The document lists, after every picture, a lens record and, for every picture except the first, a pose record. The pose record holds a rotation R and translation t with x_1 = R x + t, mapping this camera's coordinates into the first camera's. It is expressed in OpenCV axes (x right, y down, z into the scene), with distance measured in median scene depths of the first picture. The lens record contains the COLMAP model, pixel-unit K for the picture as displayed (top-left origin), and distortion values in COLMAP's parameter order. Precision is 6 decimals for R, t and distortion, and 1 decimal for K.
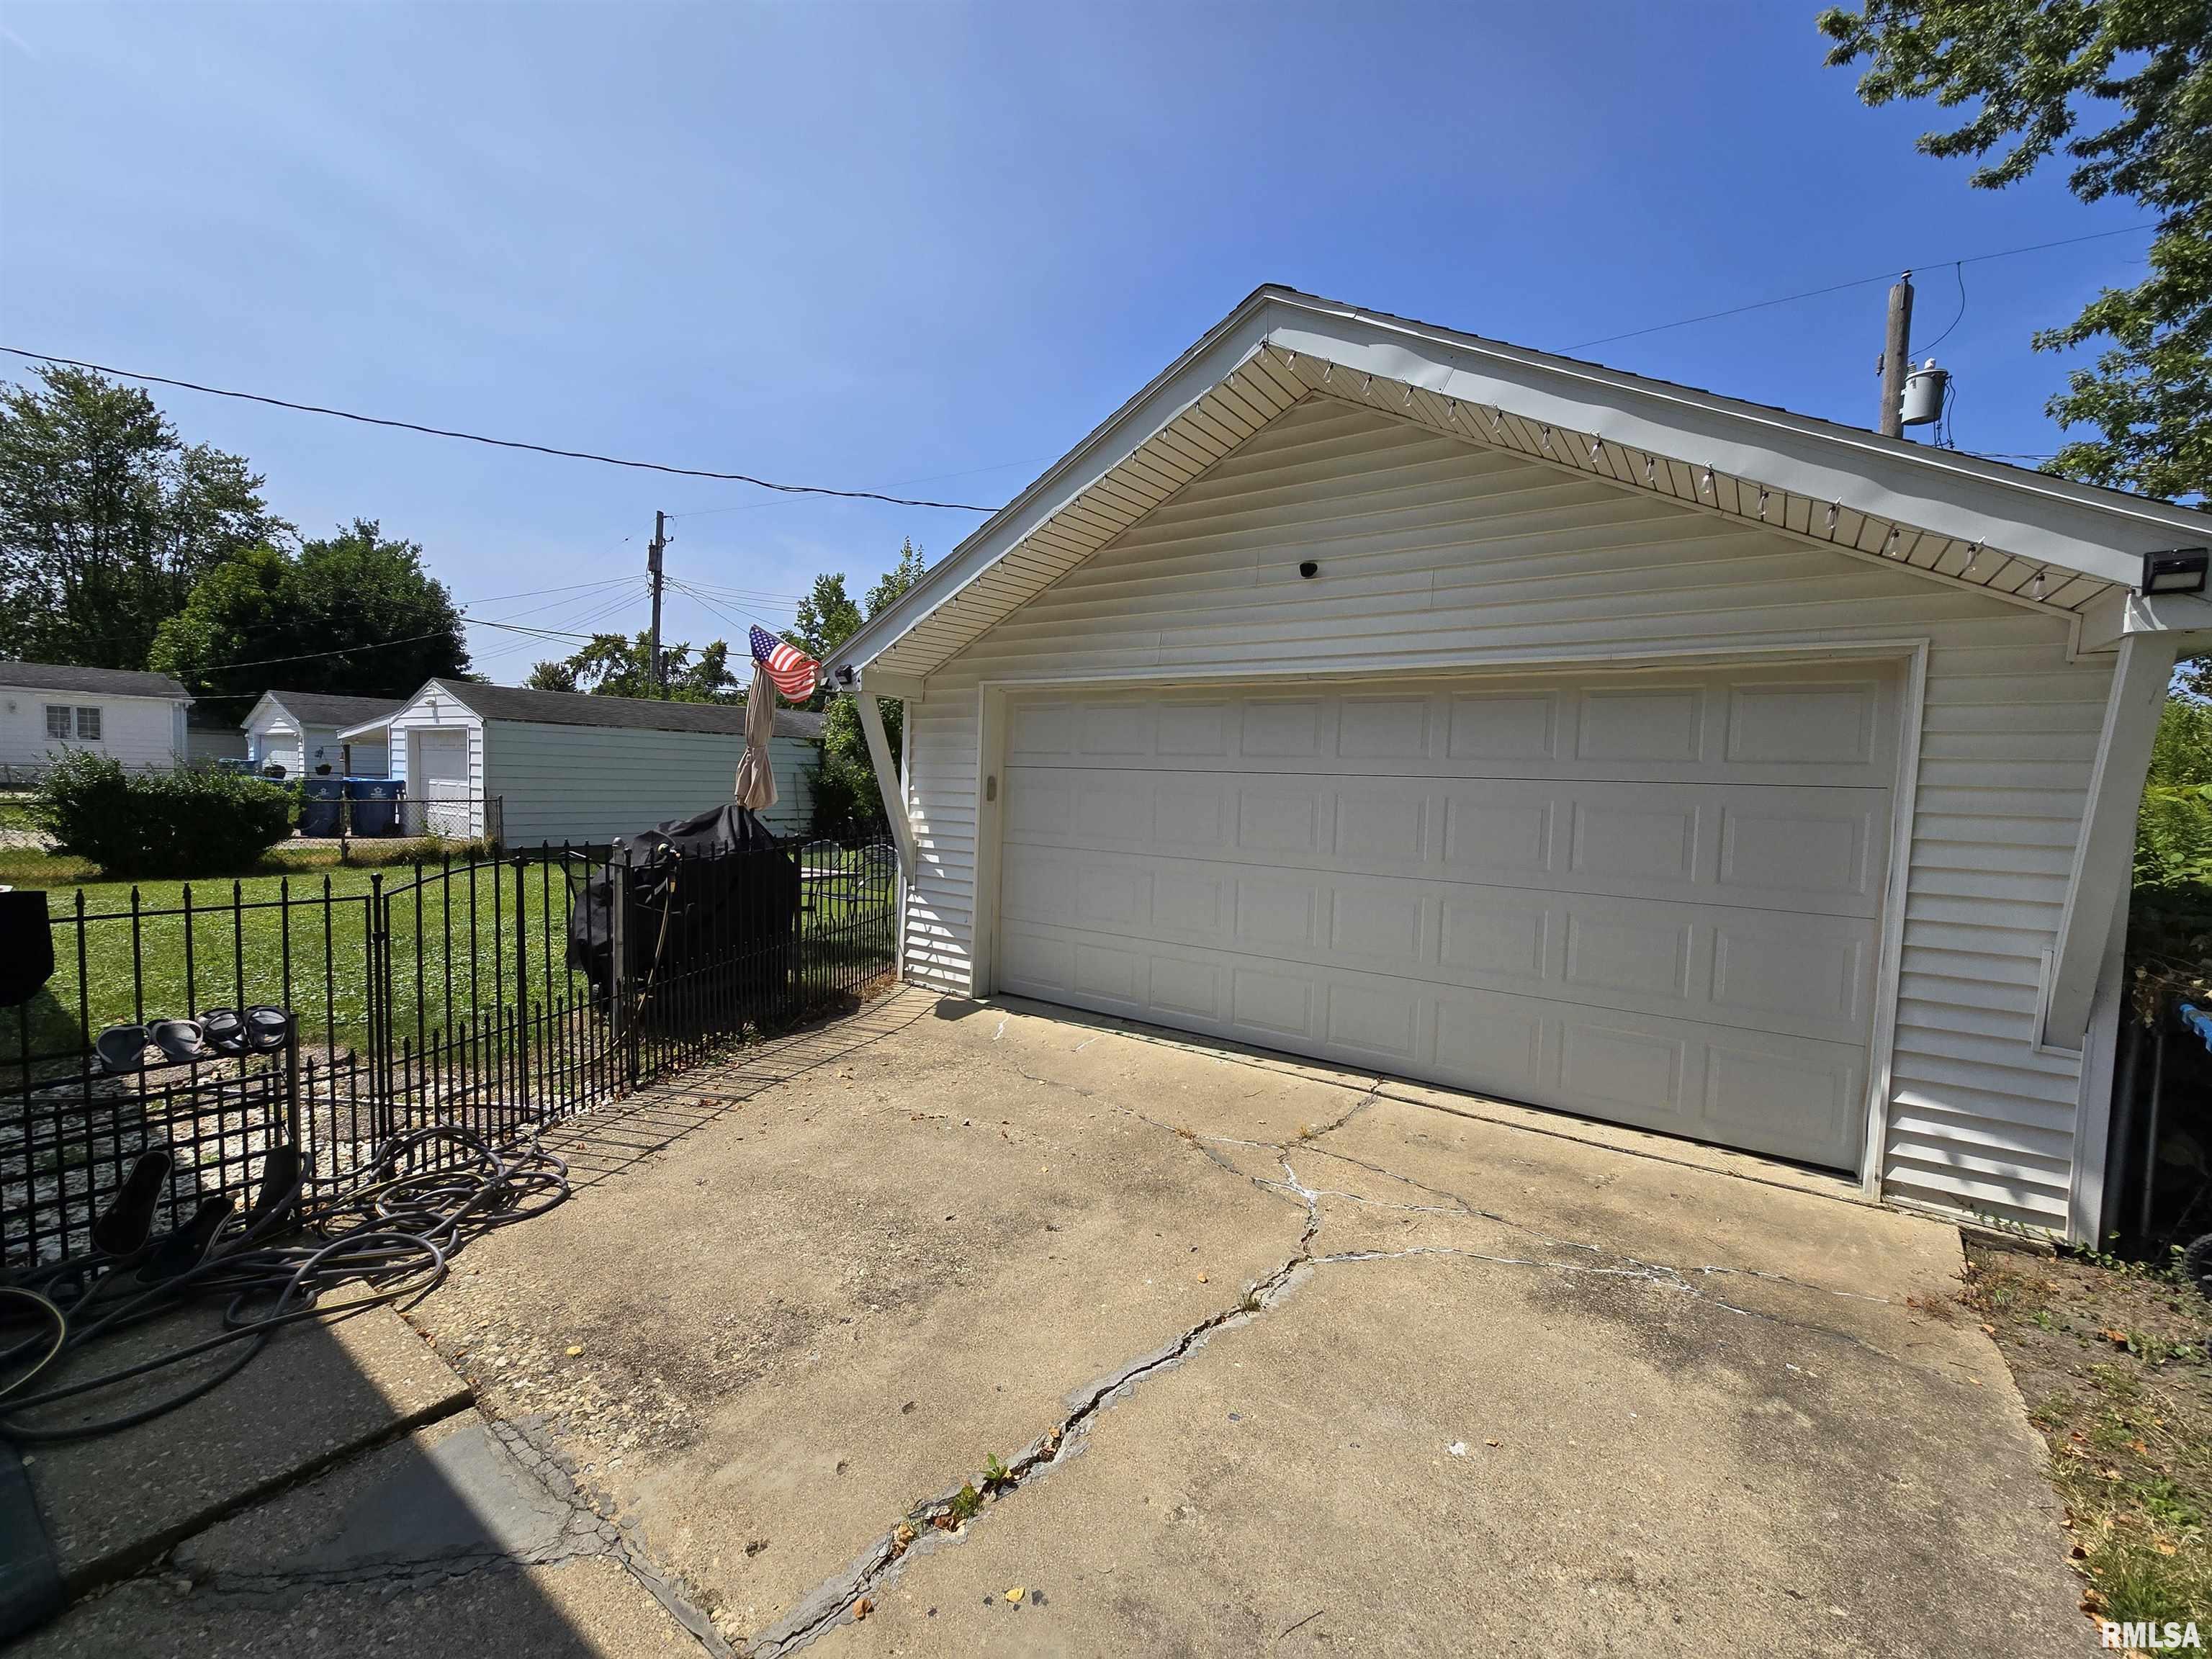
lens RADIAL K [[888.9, 0, 1106.0], [0, 888.9, 829.5], [0, 0, 1]] dist [0.000507, 0.000021]
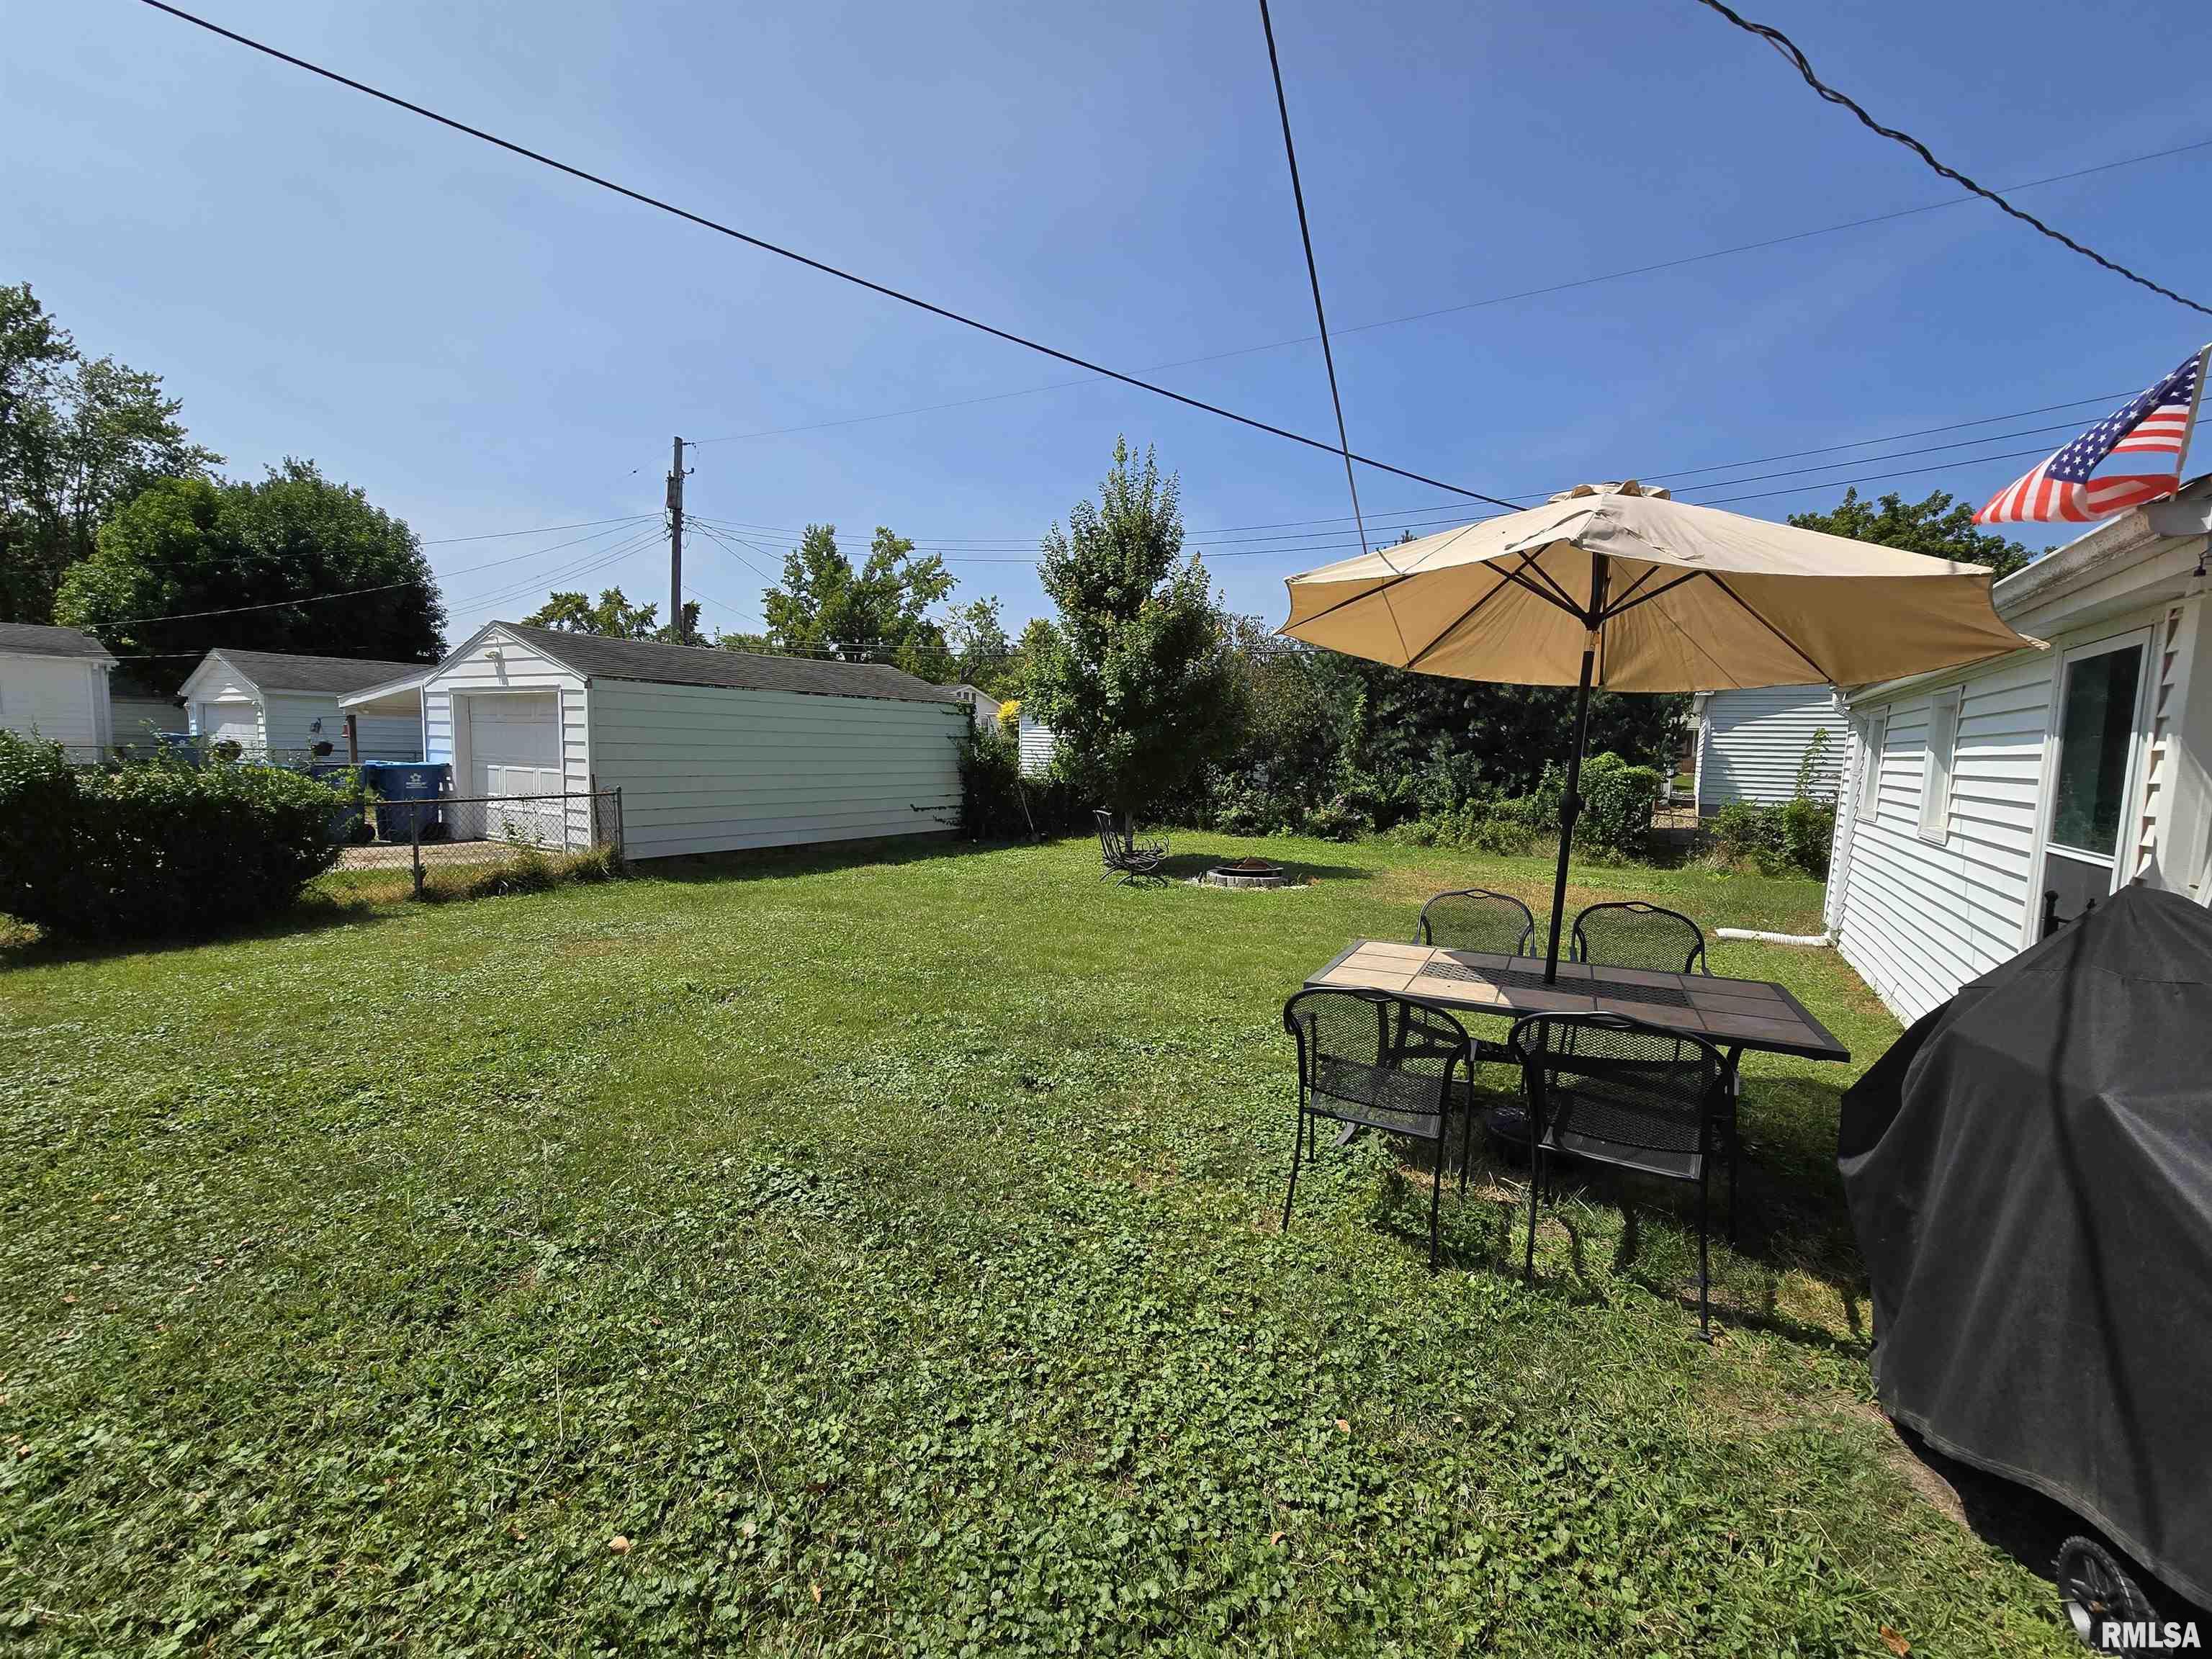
lens RADIAL K [[892.6, 0, 1106.0], [0, 892.6, 829.5], [0, 0, 1]] dist [-0.015587, 0.005868]
pose [[0.998572, -0.010397, 0.052393, -0.150384], [0.008475, 0.999287, 0.036781, -0.012216], [-0.052738, -0.036284, 0.997949, 0.126542]]
